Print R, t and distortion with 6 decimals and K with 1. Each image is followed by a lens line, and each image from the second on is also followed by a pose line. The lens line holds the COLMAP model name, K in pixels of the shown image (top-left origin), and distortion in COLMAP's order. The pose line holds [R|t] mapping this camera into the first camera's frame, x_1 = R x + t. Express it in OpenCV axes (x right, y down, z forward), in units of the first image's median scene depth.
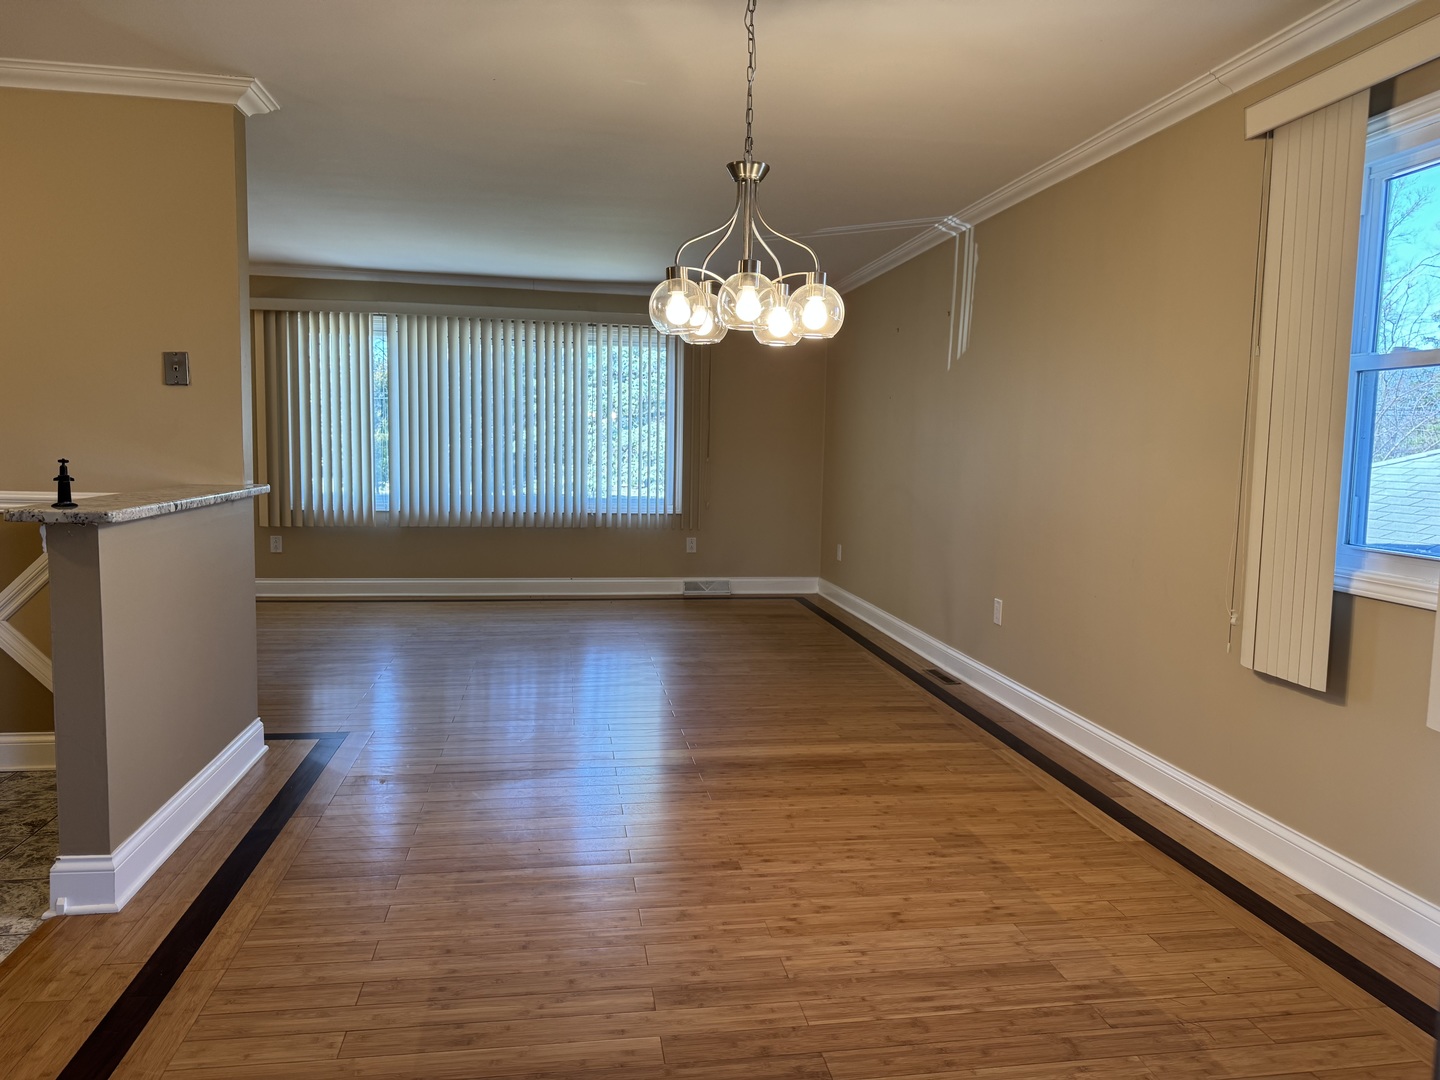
lens RADIAL K [[1026.1, 0, 715.1], [0, 1026.1, 537.3], [0, 0, 1]] dist [-0.000708, -0.007949]
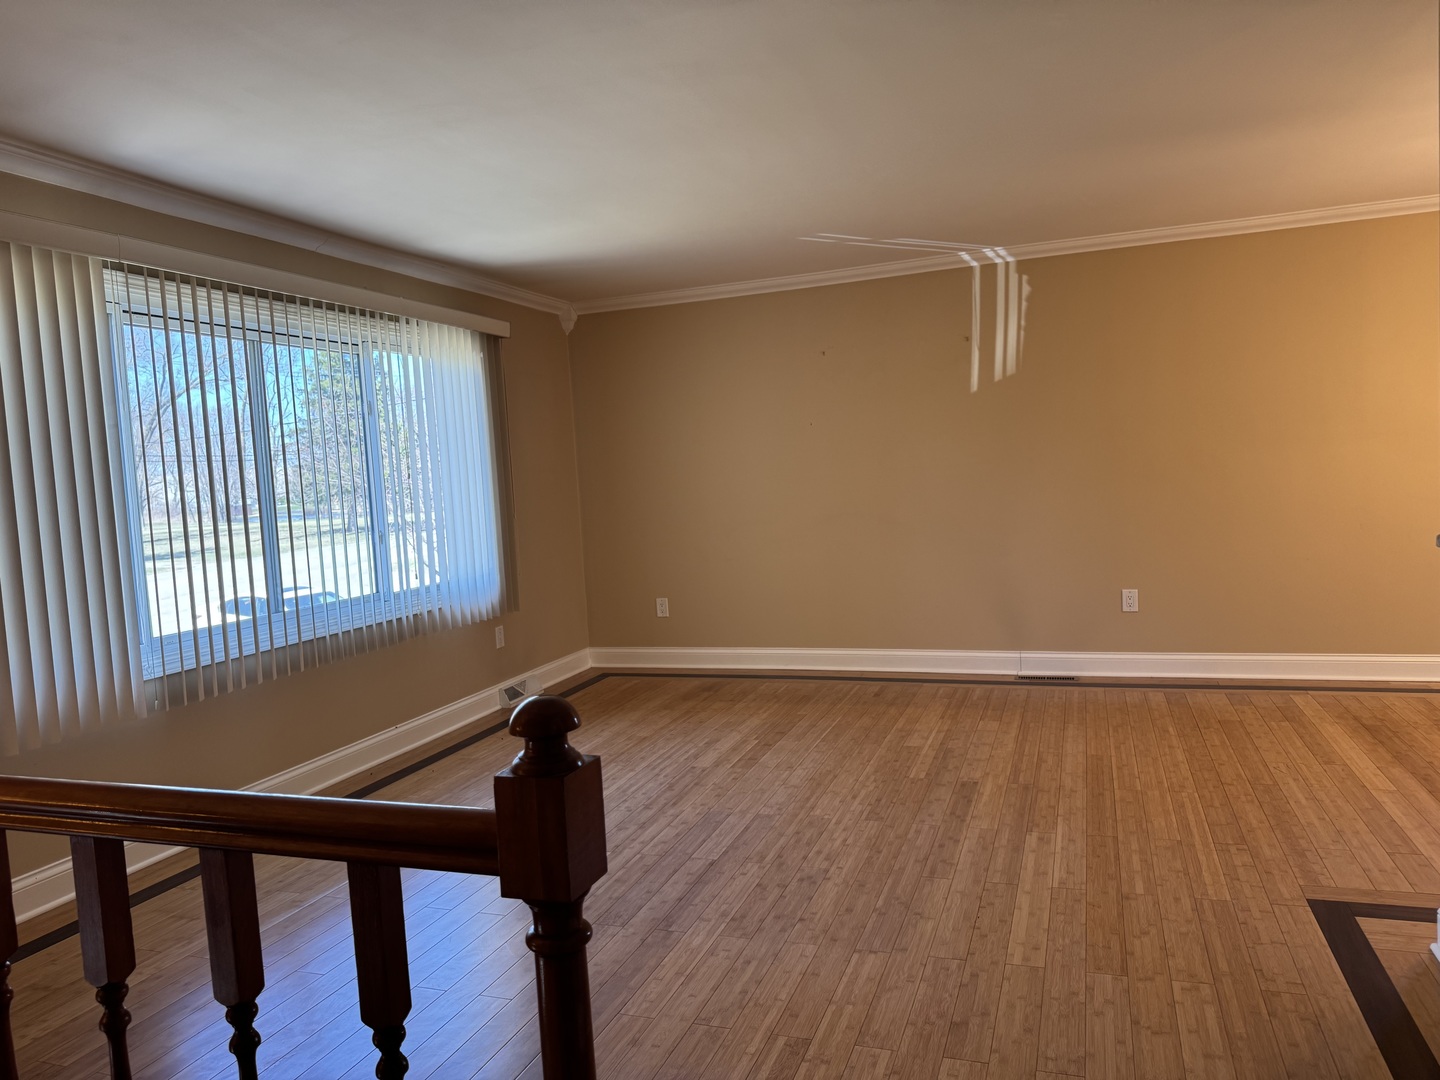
lens RADIAL K [[1026.1, 0, 715.1], [0, 1026.1, 537.3], [0, 0, 1]] dist [-0.000708, -0.007949]
pose [[0.474583, -0.107899, 0.873572, -1.375050], [0.148021, 0.988108, 0.041631, -0.167056], [-0.867675, 0.109550, 0.484911, 1.232926]]
